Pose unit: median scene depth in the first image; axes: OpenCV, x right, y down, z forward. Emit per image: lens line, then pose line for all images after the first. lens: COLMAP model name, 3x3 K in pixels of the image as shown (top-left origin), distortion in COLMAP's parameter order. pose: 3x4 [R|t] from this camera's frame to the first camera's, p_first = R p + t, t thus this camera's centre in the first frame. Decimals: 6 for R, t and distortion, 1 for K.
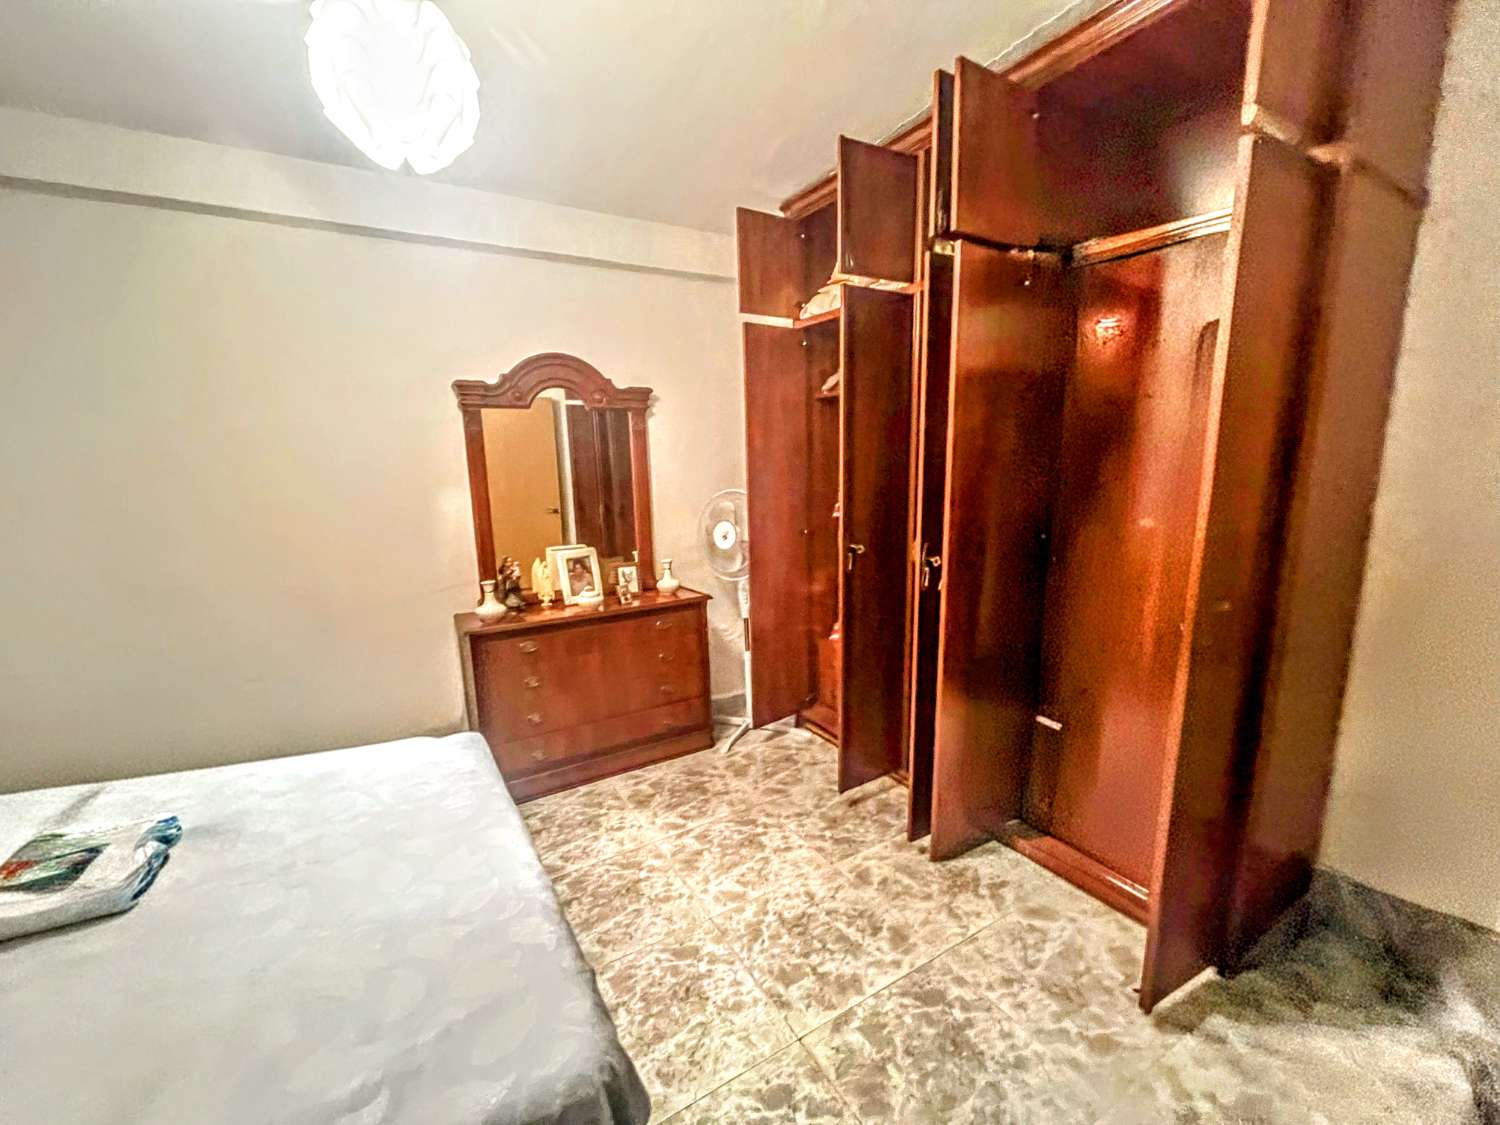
lens RADIAL K [[607.4, 0, 744.3], [0, 607.4, 565.5], [0, 0, 1]] dist [-0.001782, -0.000050]
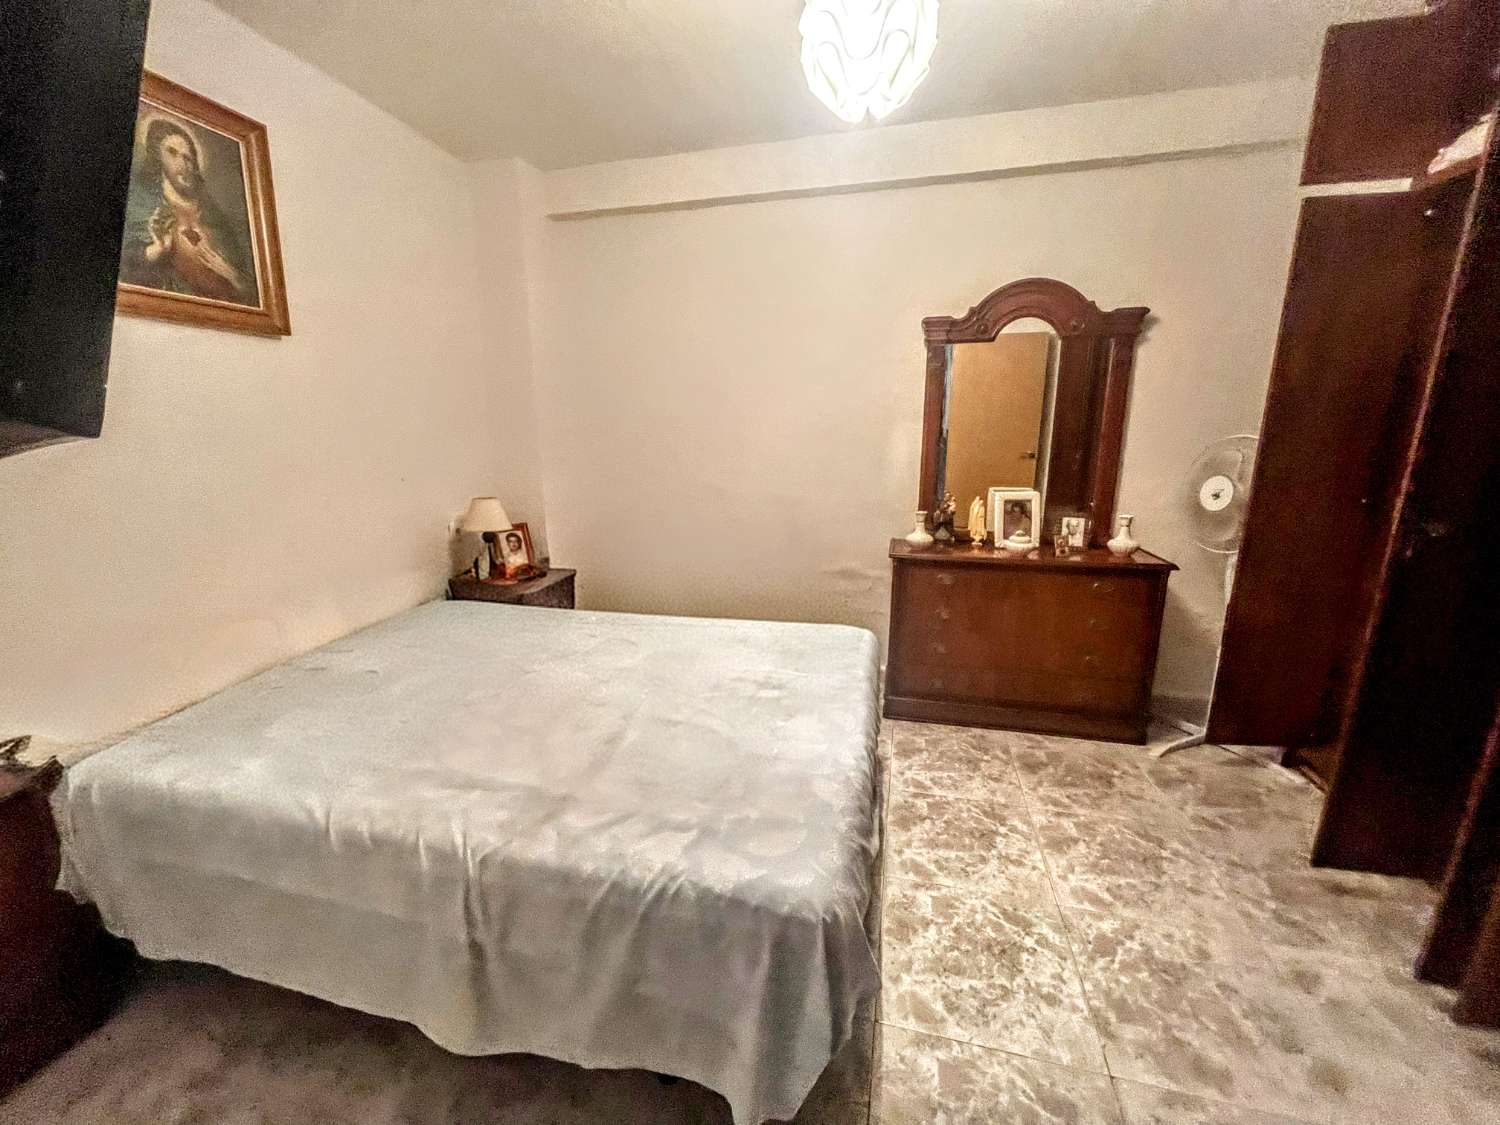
lens RADIAL K [[607.4, 0, 744.3], [0, 607.4, 565.5], [0, 0, 1]] dist [-0.001782, -0.000050]
pose [[0.707800, 0.187463, -0.681085, 0.097336], [-0.128730, 0.982231, 0.136571, 0.013474], [0.694584, -0.008989, 0.719355, 0.018826]]
